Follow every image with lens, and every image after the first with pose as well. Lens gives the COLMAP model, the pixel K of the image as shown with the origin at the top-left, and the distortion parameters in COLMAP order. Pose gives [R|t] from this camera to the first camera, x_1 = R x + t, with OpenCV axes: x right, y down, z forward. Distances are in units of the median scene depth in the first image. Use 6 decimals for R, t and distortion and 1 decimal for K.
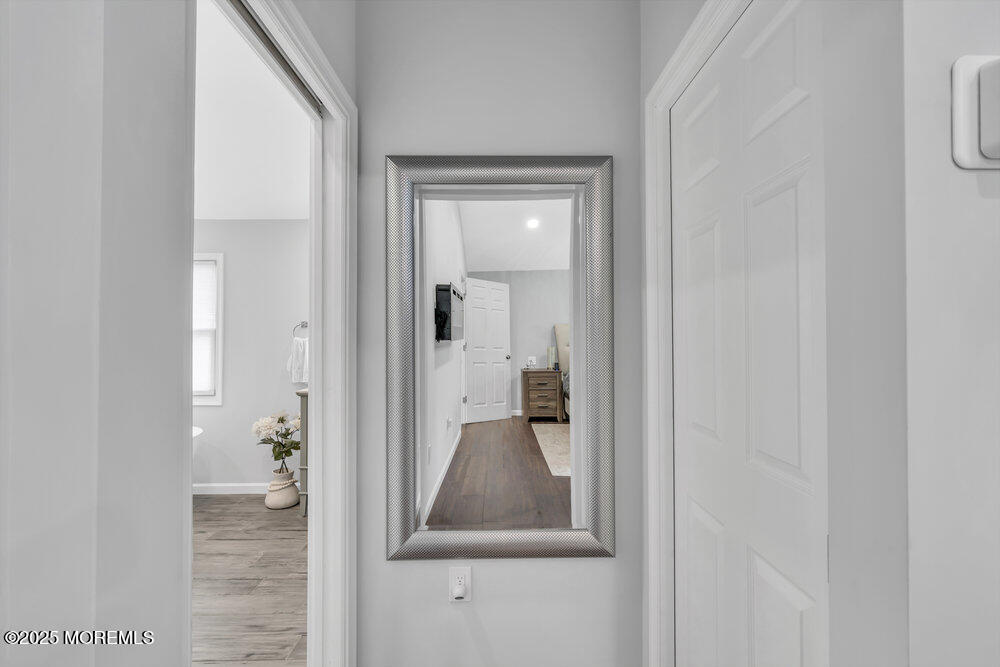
lens RADIAL K [[450.0, 0, 499.7], [0, 450.0, 335.1], [0, 0, 1]] dist [-0.007098, 0.002764]
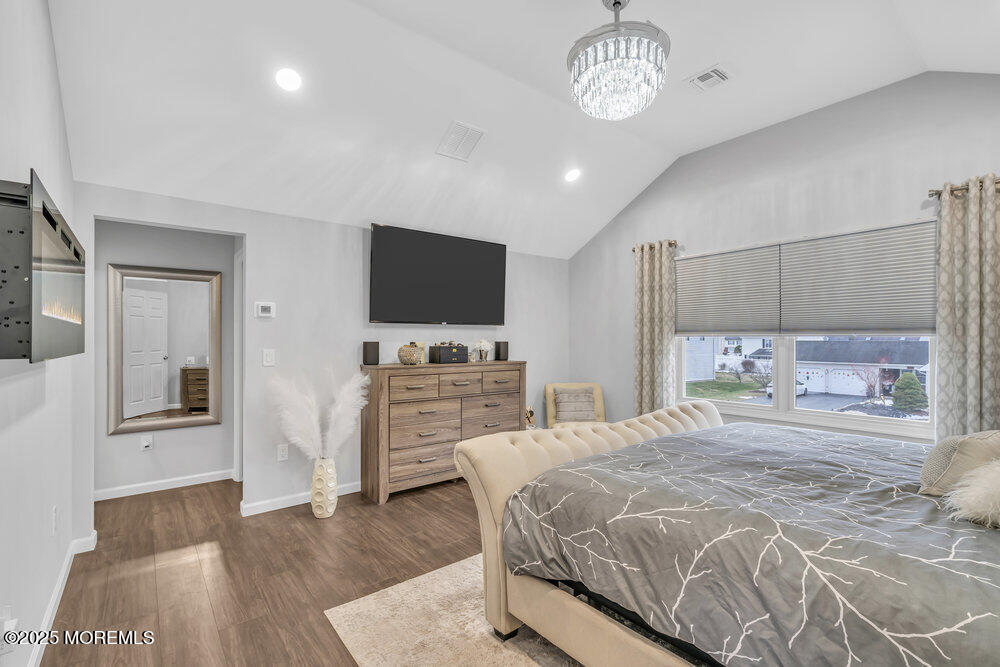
lens RADIAL K [[450.0, 0, 504.3], [0, 450.0, 337.7], [0, 0, 1]] dist [-0.007098, 0.002764]
pose [[0.782661, 0.006623, 0.622413, -0.084058], [-0.005571, 0.999978, -0.003635, -0.014355], [-0.622423, -0.000623, 0.782681, -2.057262]]
